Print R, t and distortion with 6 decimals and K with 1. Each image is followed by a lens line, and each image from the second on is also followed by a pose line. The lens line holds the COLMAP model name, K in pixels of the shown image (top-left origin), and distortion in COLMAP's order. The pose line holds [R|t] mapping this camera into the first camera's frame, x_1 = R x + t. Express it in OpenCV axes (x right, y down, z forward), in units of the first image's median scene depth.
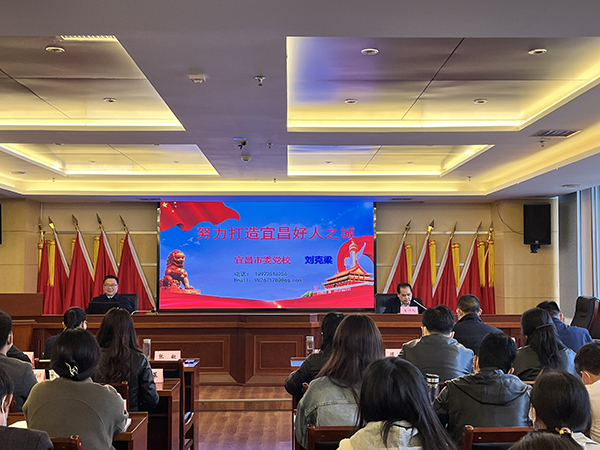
lens RADIAL K [[767.9, 0, 300.2], [0, 767.9, 220.8], [0, 0, 1]] dist [0.071057, 0.000000]
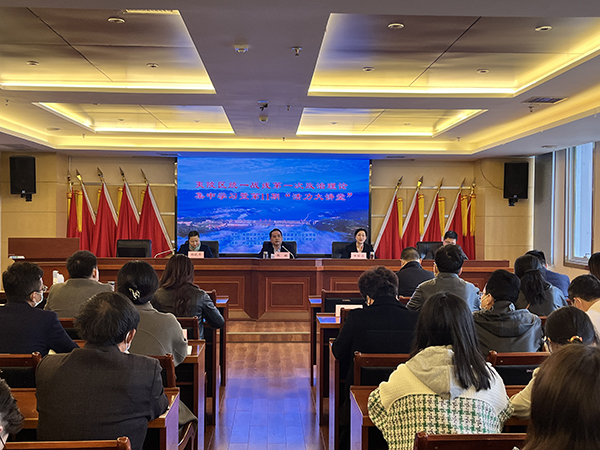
lens RADIAL K [[699.6, 0, 300.7], [0, 699.6, 224.4], [0, 0, 1]] dist [0.051076, 0.000000]
pose [[0.999683, 0.009060, 0.023504, -0.033744], [-0.010695, 0.997461, 0.070409, -0.000964], [-0.022806, -0.070638, 0.997241, -0.018893]]
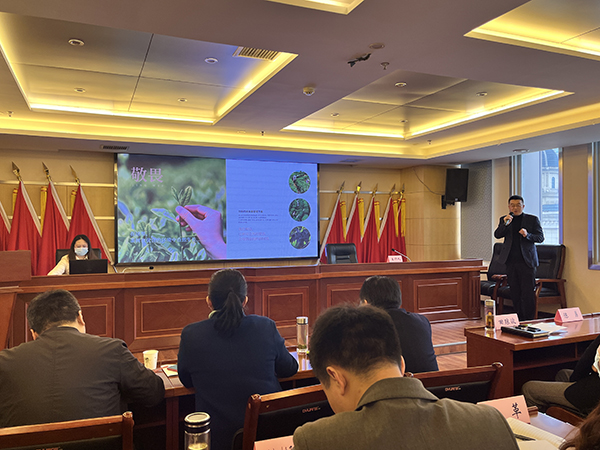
lens RADIAL K [[491.6, 0, 297.7], [0, 491.6, 227.8], [0, 0, 1]] dist [0.059006, 0.000911]
pose [[0.930195, -0.005865, 0.367020, -0.246407], [-0.017270, 0.998066, 0.059719, 0.033737], [-0.366660, -0.061888, 0.928294, 0.411425]]
